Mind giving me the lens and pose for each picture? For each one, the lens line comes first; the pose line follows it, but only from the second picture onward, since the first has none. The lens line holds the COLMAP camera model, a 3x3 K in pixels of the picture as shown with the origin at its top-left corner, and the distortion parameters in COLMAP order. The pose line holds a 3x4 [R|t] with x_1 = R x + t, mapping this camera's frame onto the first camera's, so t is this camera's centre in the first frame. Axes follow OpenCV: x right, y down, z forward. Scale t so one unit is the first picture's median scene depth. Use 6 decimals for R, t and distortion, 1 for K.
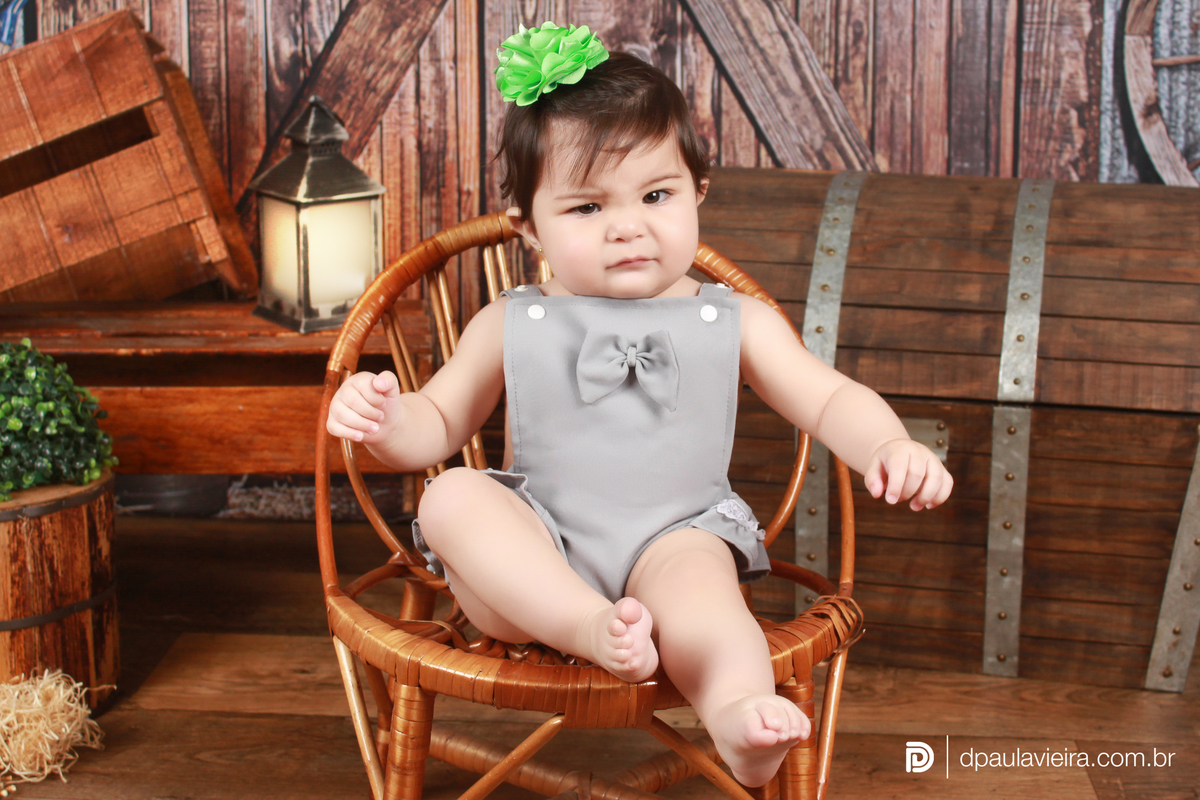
lens RADIAL K [[2069.2, 0, 603.4], [0, 2069.2, 360.4], [0, 0, 1]] dist [-0.046633, 0.081646]
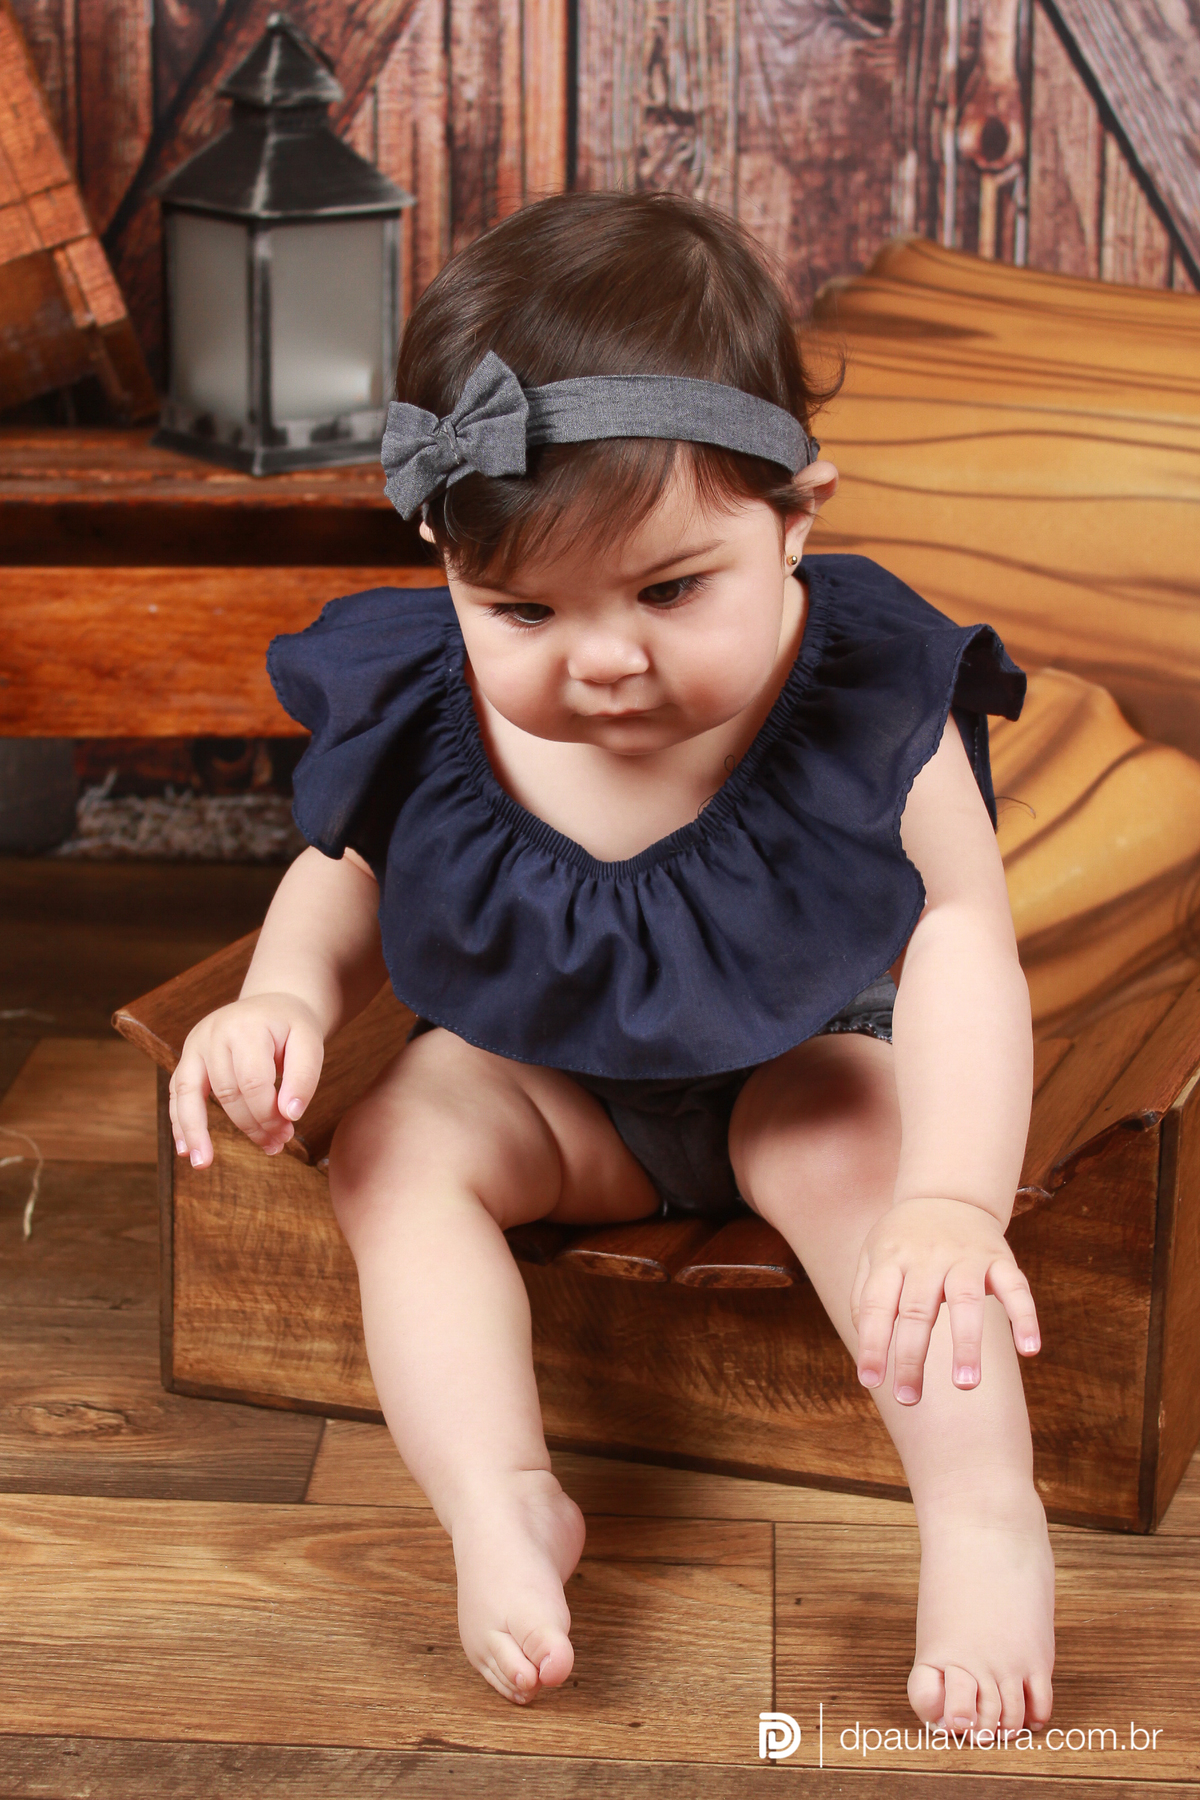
lens RADIAL K [[3938.9, 0, 570.0], [0, 3938.9, 1050.9], [0, 0, 1]] dist [-0.014941, 0.179512]
pose [[0.999878, 0.001934, 0.015479, -0.074605], [-0.003069, 0.997281, 0.073631, 0.053214], [-0.015295, -0.073669, 0.997165, -0.003486]]
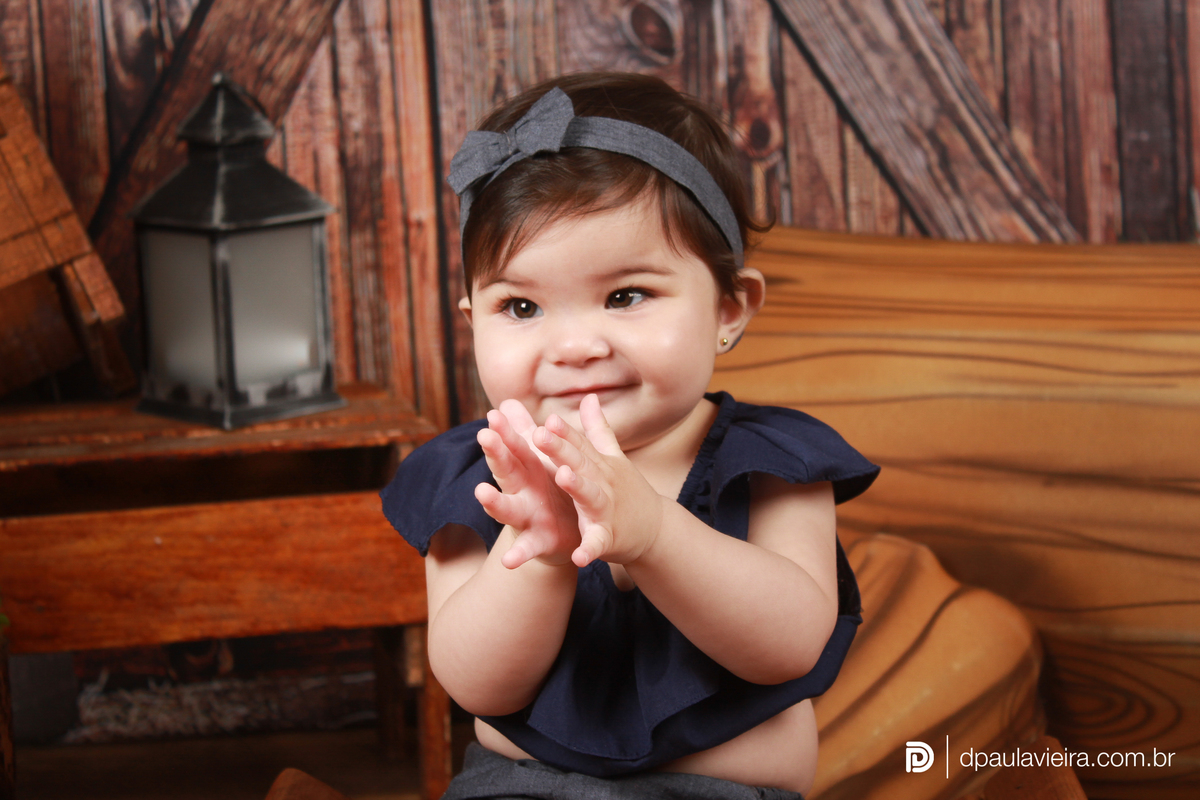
lens RADIAL K [[2986.3, 0, 567.3], [0, 2986.3, 375.4], [0, 0, 1]] dist [0.077622, -0.009089]
pose [[0.992061, -0.066756, 0.106576, -0.126534], [0.075091, 0.994260, -0.076213, 0.046271], [-0.100877, 0.083611, 0.991379, 0.037101]]
